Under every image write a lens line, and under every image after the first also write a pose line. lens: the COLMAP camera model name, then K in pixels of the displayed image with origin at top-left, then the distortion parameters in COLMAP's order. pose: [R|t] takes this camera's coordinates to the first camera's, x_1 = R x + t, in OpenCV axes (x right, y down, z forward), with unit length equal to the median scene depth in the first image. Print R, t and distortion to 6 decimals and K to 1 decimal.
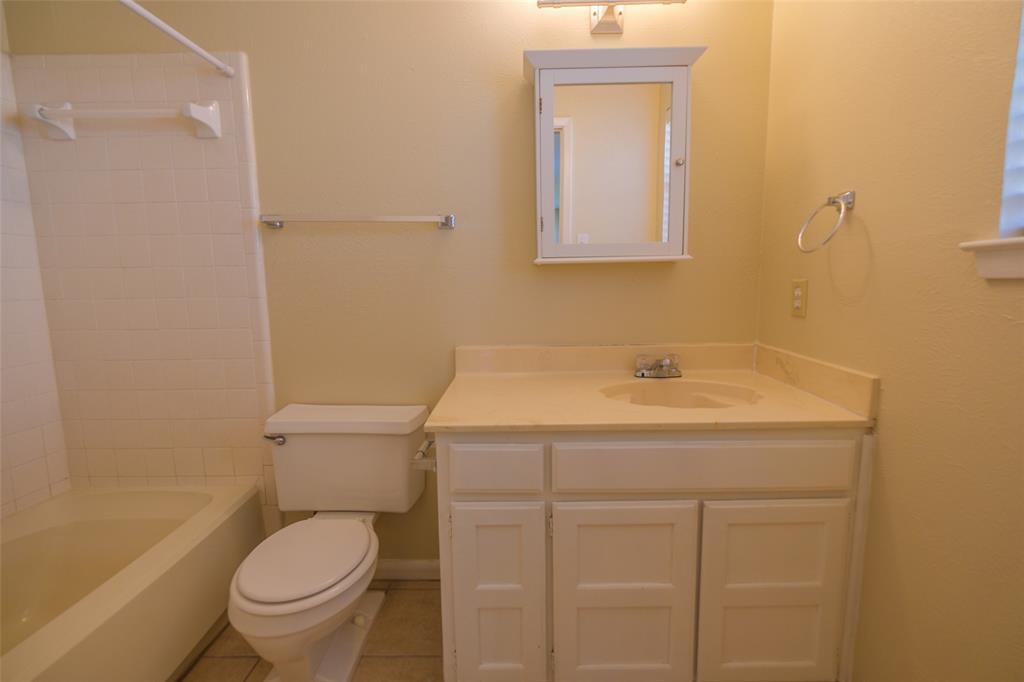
lens RADIAL K [[442.3, 0, 515.5], [0, 442.3, 337.0], [0, 0, 1]] dist [0.000556, -0.000318]
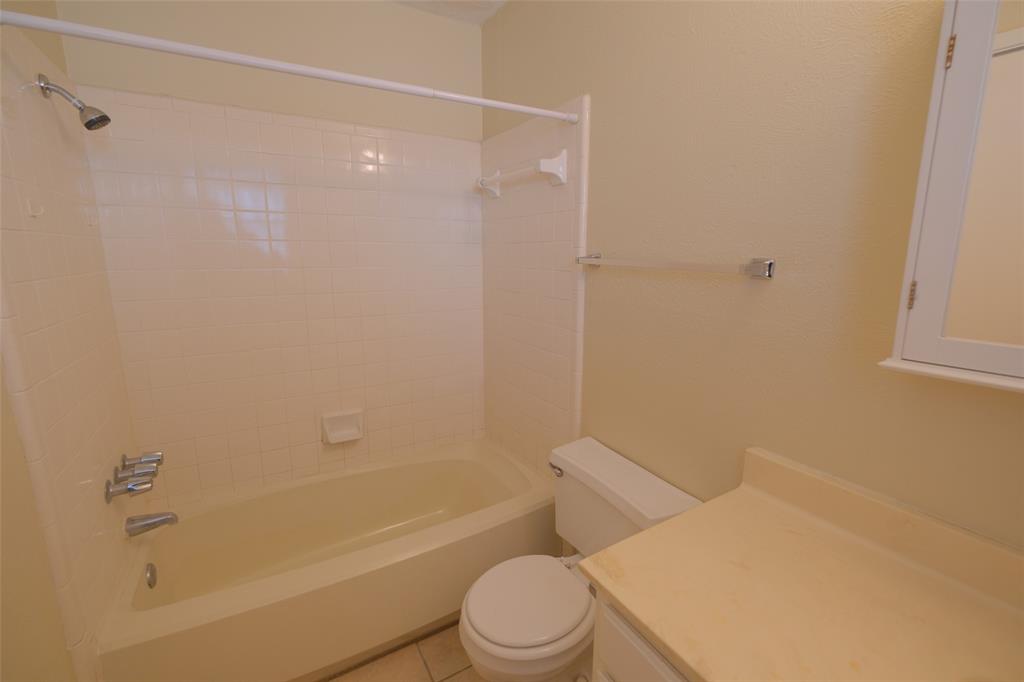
lens RADIAL K [[442.3, 0, 515.5], [0, 442.3, 337.0], [0, 0, 1]] dist [0.000556, -0.000318]
pose [[0.523457, 0.172974, -0.834310, 0.245629], [-0.110290, 0.984694, 0.134955, -0.219219], [0.844884, 0.021373, 0.534523, 0.335798]]
